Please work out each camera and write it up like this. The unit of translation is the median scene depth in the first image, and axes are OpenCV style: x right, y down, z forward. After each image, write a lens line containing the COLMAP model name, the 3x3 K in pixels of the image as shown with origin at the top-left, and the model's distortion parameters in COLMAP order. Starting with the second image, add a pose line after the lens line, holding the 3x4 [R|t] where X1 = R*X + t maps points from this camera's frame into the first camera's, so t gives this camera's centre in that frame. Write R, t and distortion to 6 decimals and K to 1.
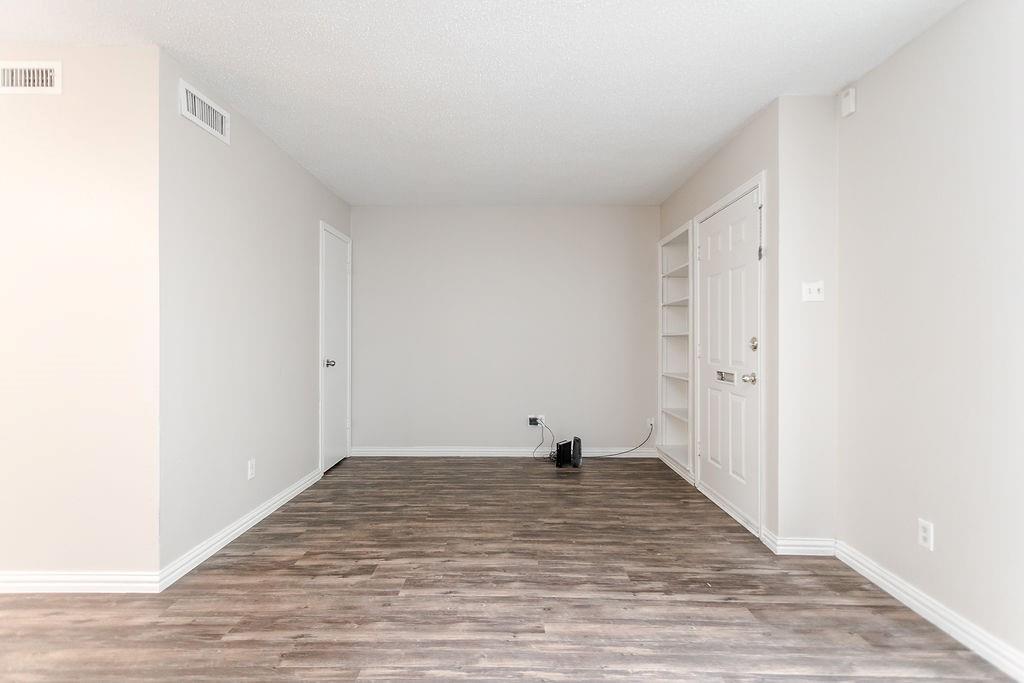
lens RADIAL K [[486.9, 0, 510.4], [0, 486.9, 339.6], [0, 0, 1]] dist [0.001582, 0.000015]
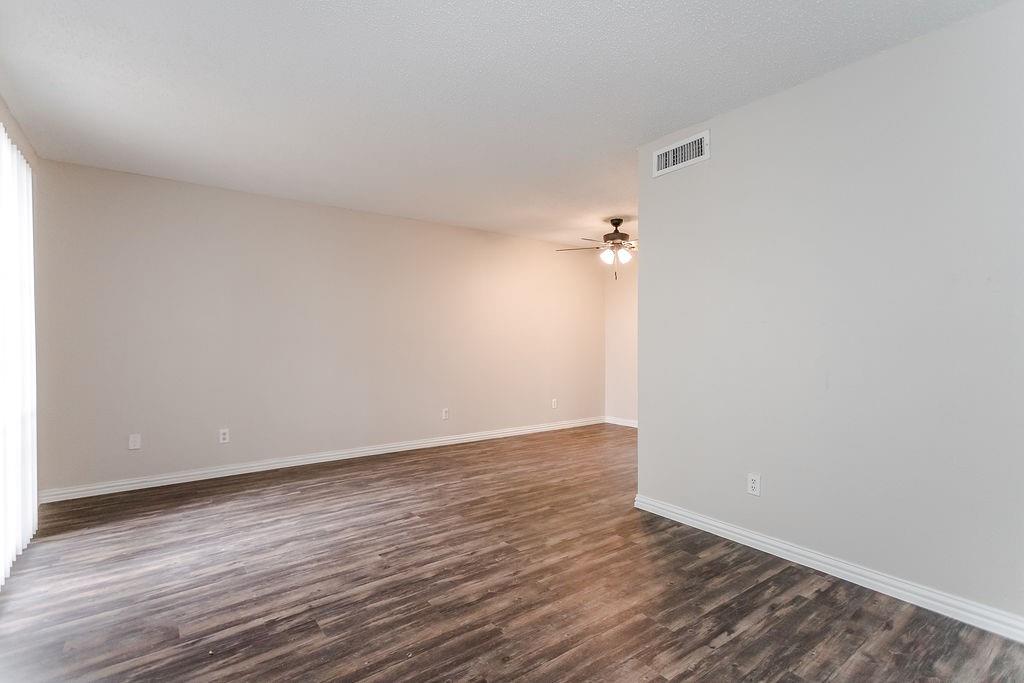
lens RADIAL K [[486.9, 0, 510.4], [0, 486.9, 339.6], [0, 0, 1]] dist [0.001582, 0.000015]
pose [[-0.799287, -0.005415, -0.600924, 0.483455], [-0.002478, 0.999981, -0.005716, 0.002684], [0.600944, -0.003080, -0.799285, 1.867806]]
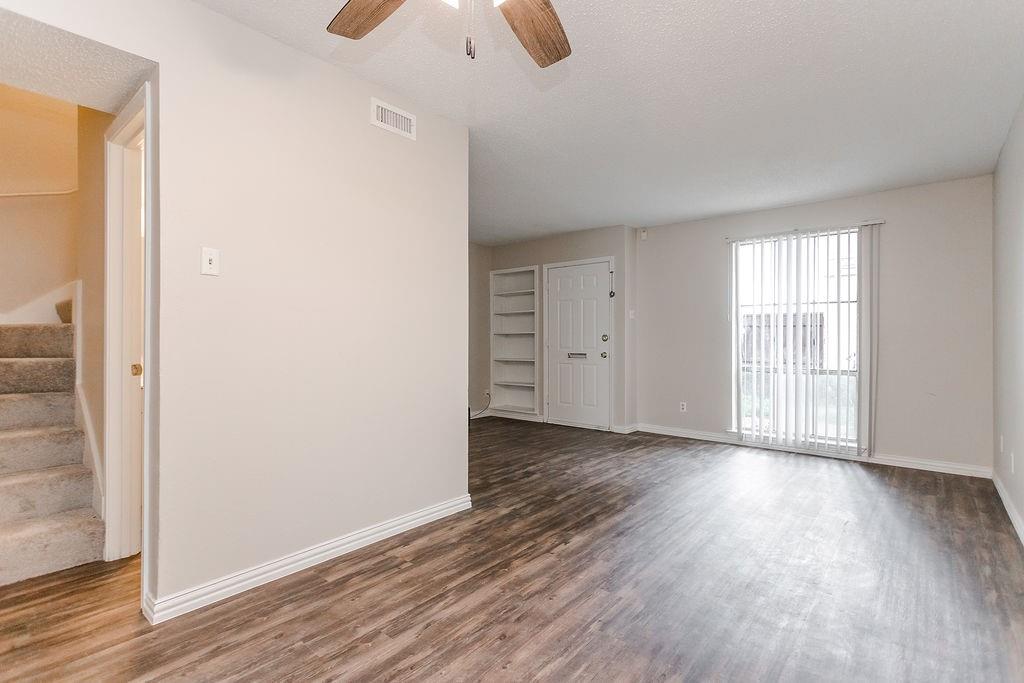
lens RADIAL K [[489.0, 0, 508.6], [0, 489.0, 340.3], [0, 0, 1]] dist [0.002638, -0.000725]
pose [[0.647627, -0.000193, 0.761958, -1.648684], [-0.001265, 0.999998, 0.001328, 0.018793], [-0.761957, -0.001824, 0.647626, -0.025044]]
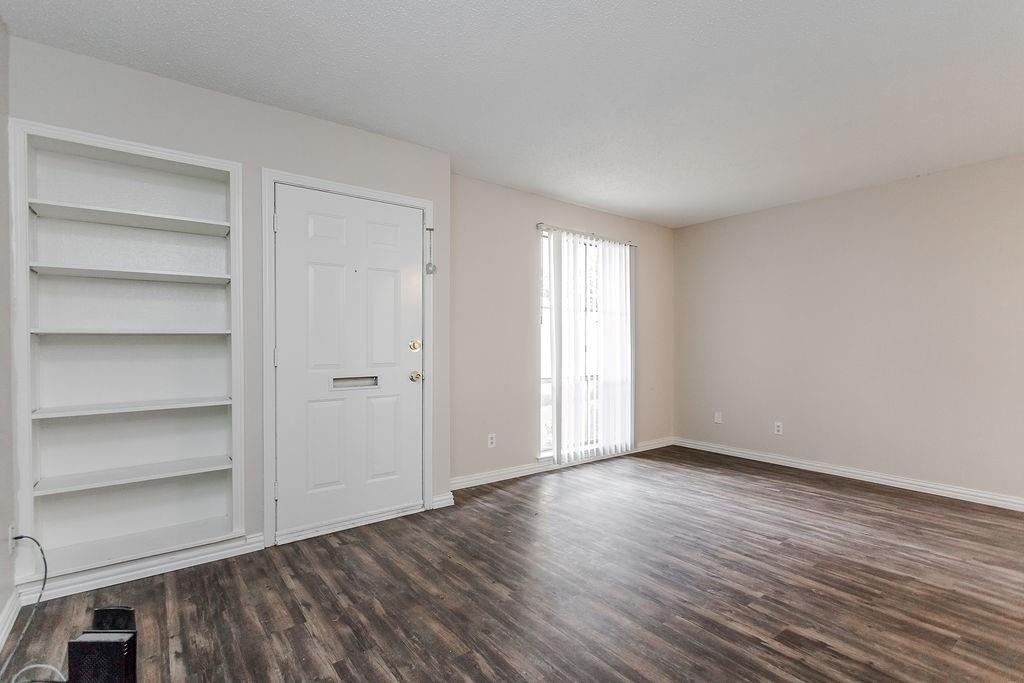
lens RADIAL K [[479.1, 0, 508.5], [0, 479.1, 345.2], [0, 0, 1]] dist [0.001008, -0.000480]
pose [[-0.605445, -0.006997, 0.795856, -0.644046], [-0.002231, 0.999972, 0.007095, -0.001509], [-0.795884, 0.002520, -0.605444, 1.867086]]
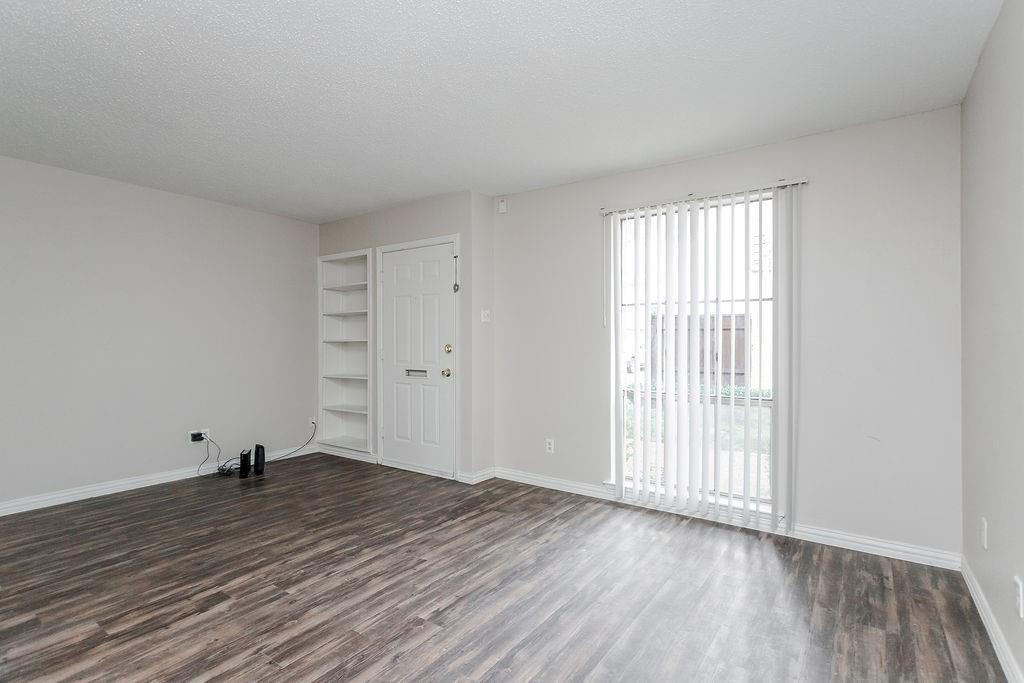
lens RADIAL K [[498.8, 0, 509.7], [0, 498.8, 340.5], [0, 0, 1]] dist [0.000237, 0.000813]
pose [[0.571513, -0.001070, 0.820592, -0.779196], [0.000234, 0.999999, 0.001141, -0.024518], [-0.820593, -0.000460, 0.571513, -0.010294]]
